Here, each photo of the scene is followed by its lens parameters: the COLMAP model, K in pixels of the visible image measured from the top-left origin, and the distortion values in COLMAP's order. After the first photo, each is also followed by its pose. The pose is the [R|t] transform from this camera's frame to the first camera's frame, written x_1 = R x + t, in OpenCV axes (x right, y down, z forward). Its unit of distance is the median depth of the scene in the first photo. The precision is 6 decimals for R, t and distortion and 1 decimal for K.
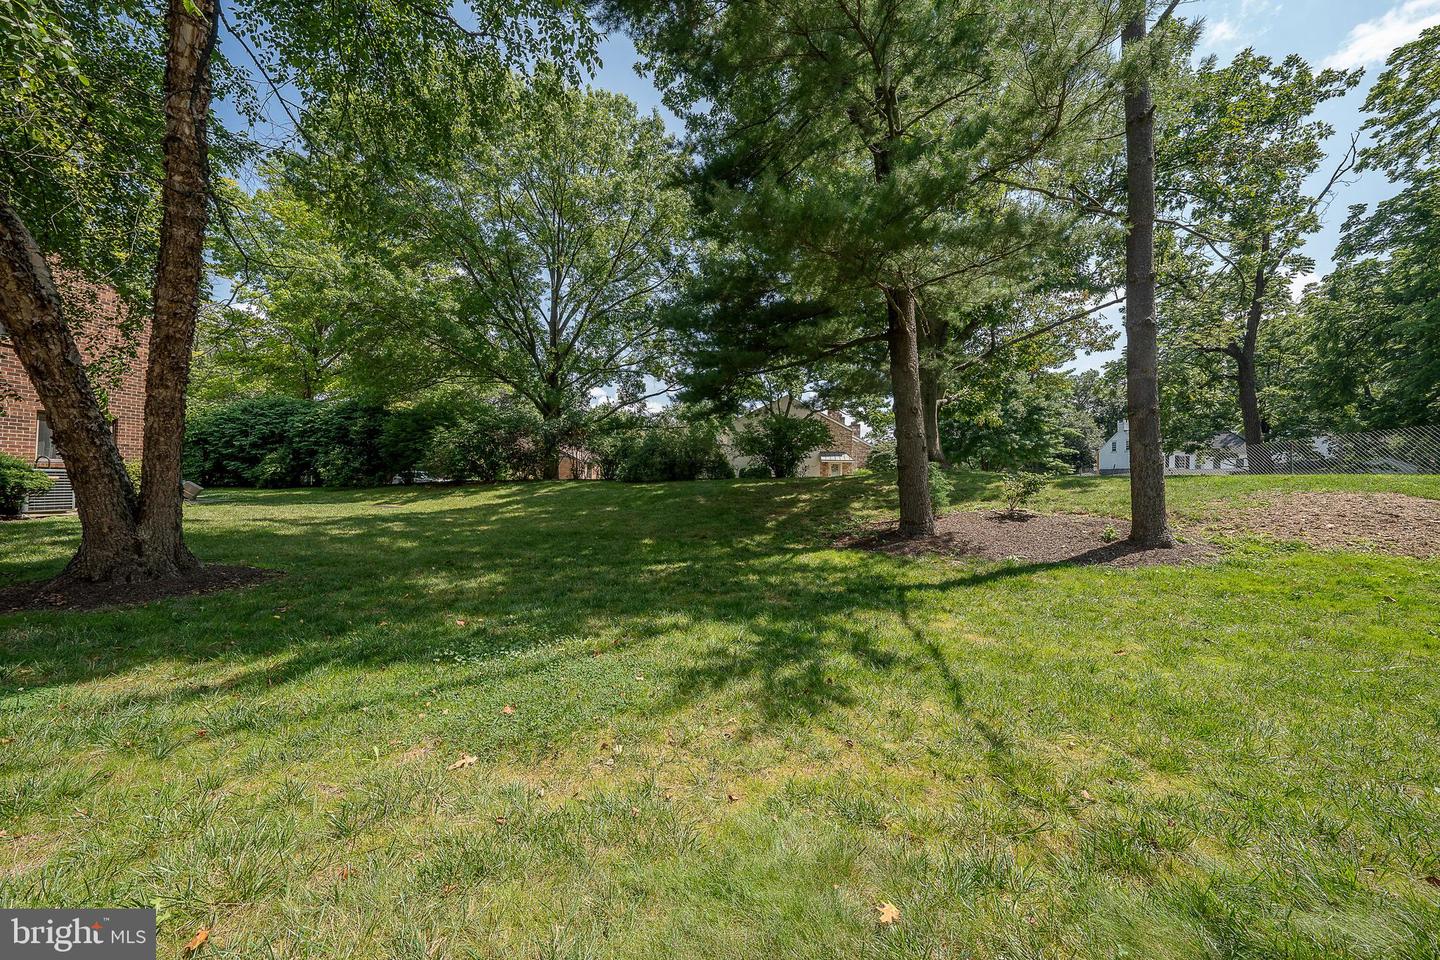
lens RADIAL K [[501.2, 0, 721.8], [0, 501.2, 472.3], [0, 0, 1]] dist [0.002098, 0.000519]
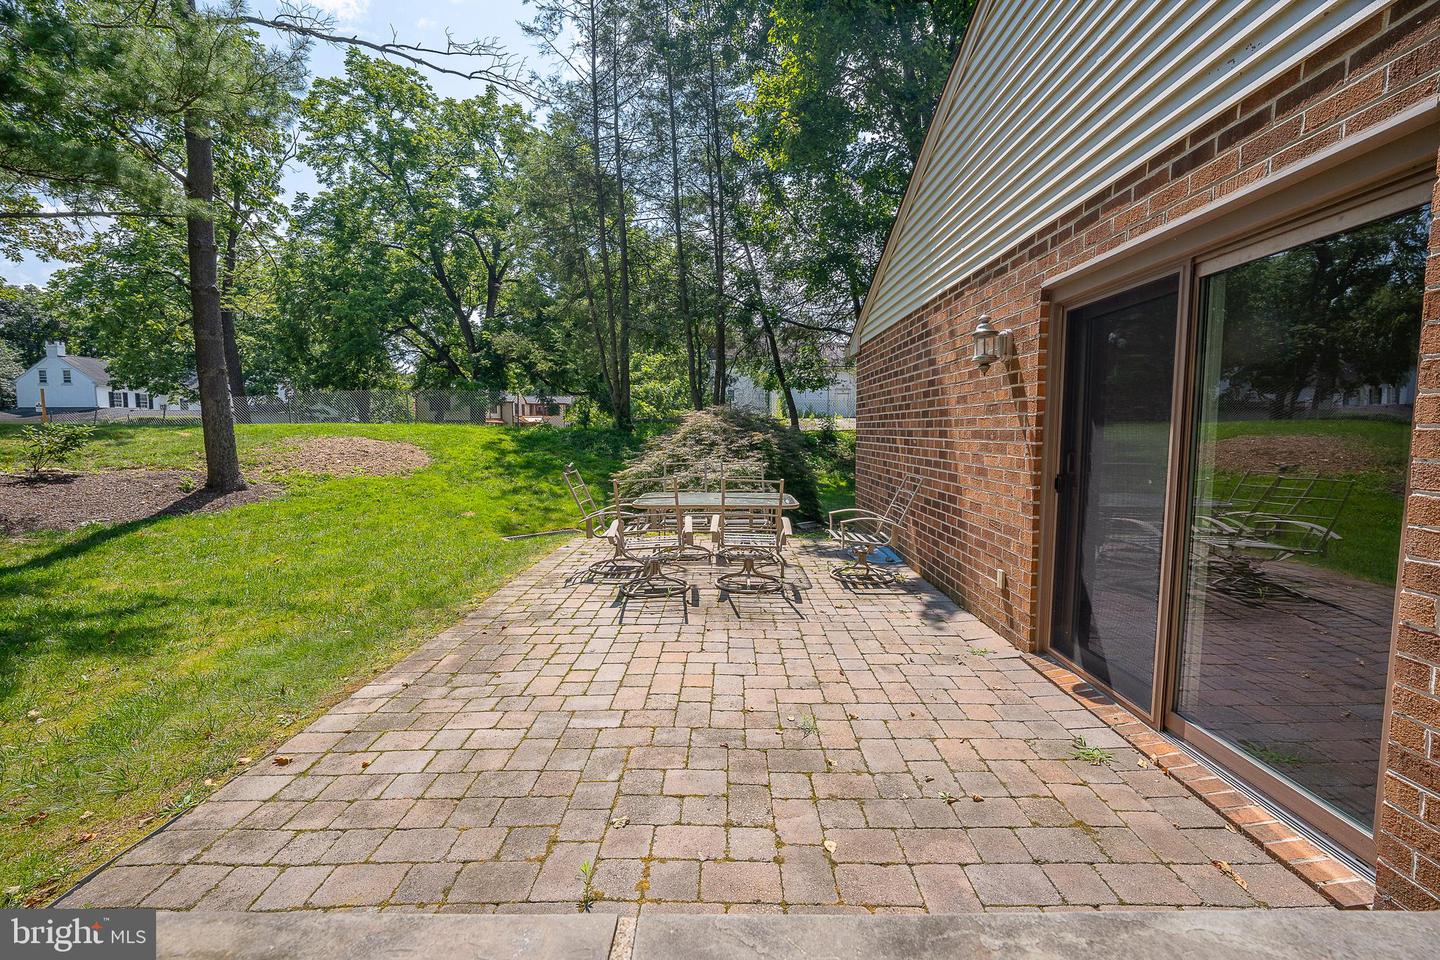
lens RADIAL K [[584.7, 0, 723.7], [0, 584.7, 480.5], [0, 0, 1]] dist [-0.000116, 0.000708]
pose [[0.037474, -0.104793, 0.993788, -0.159248], [-0.011446, 0.994376, 0.105287, -0.010572], [-0.999232, -0.015320, 0.036064, -0.064584]]
